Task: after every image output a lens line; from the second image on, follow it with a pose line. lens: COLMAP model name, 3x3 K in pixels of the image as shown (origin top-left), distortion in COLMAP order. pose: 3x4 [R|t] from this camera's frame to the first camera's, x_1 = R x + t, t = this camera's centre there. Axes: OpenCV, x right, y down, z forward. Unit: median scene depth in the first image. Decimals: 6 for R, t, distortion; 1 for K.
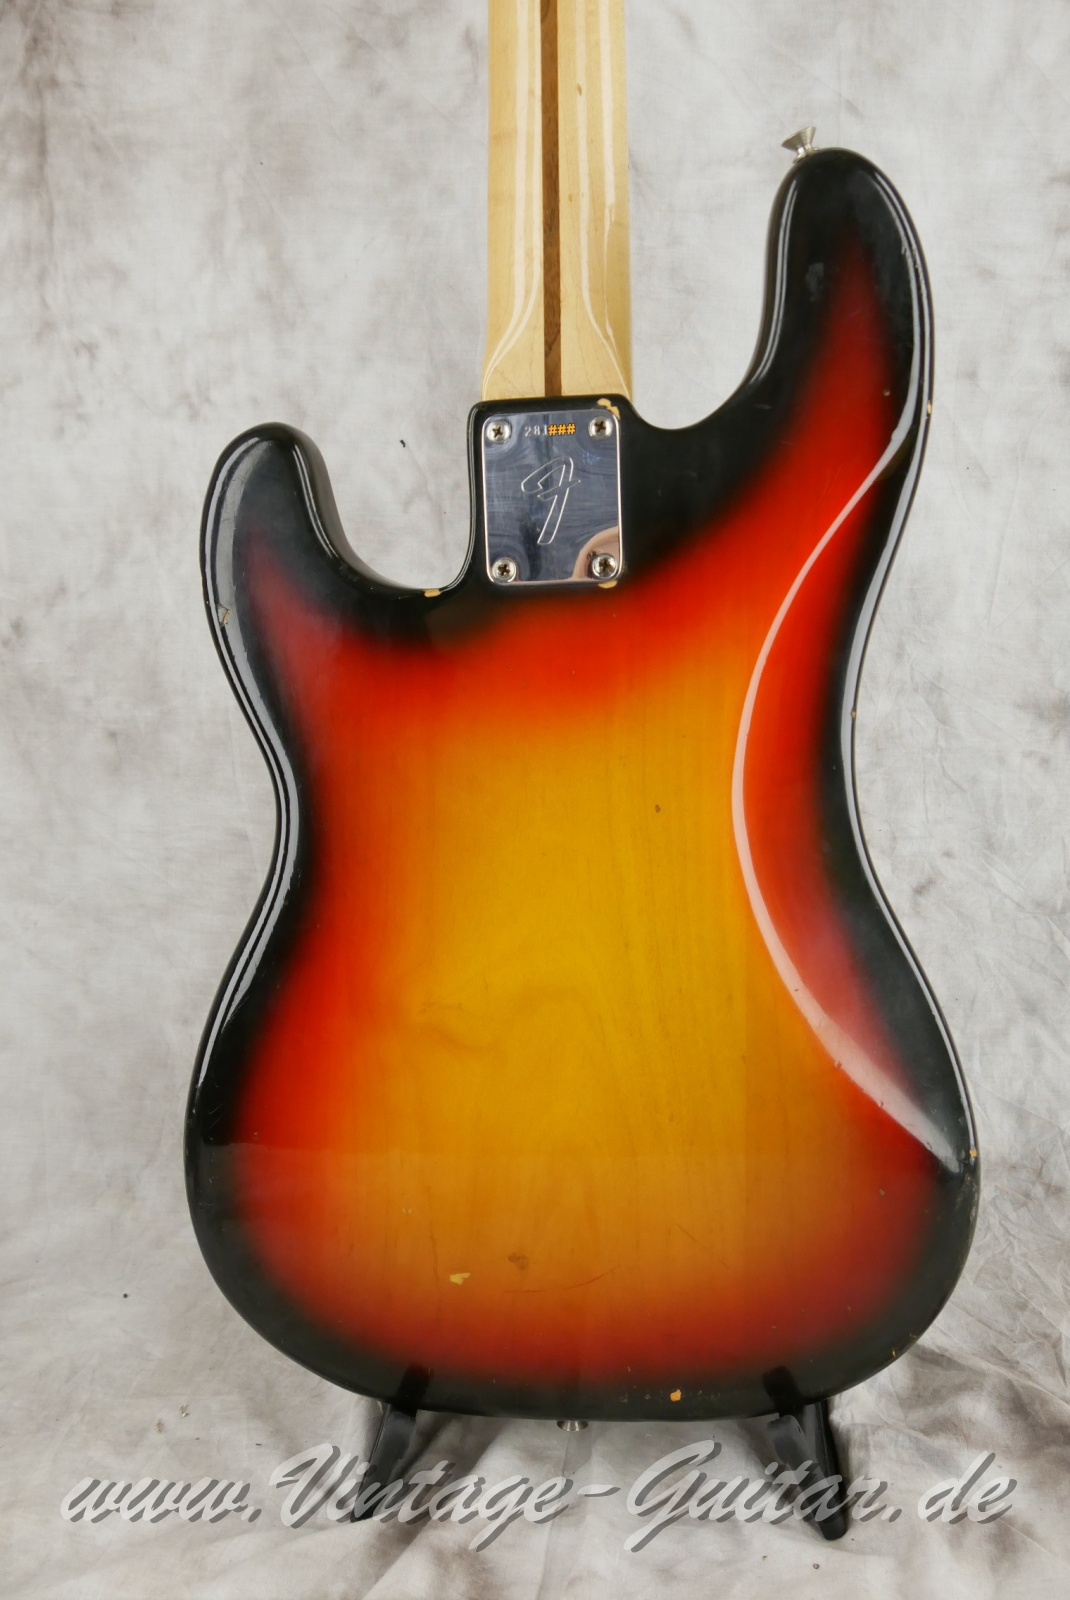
lens RADIAL K [[1411.5, 0, 534.6], [0, 1411.5, 797.9], [0, 0, 1]] dist [-0.046097, 0.017256]
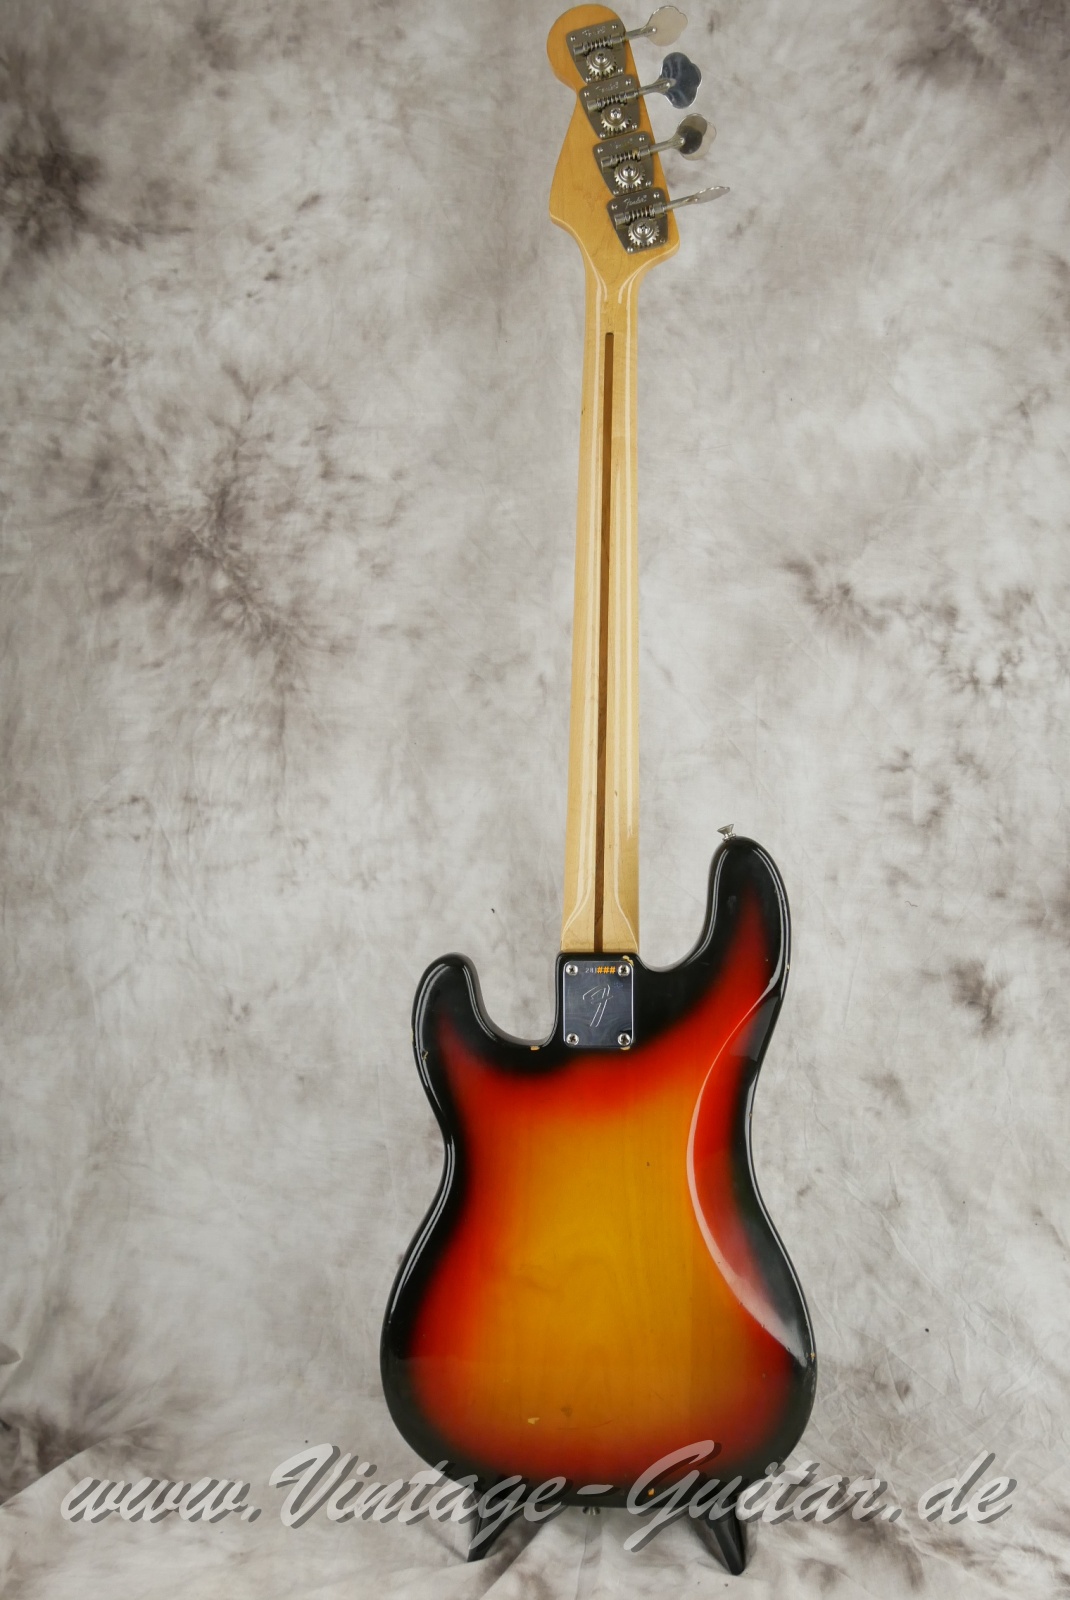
lens RADIAL K [[1435.0, 0, 527.4], [0, 1435.0, 797.1], [0, 0, 1]] dist [-0.050951, 0.051219]
pose [[0.999162, 0.033103, 0.024081, -0.098880], [-0.029258, 0.988928, -0.145482, -0.140283], [-0.028631, 0.144655, 0.989068, -0.702556]]
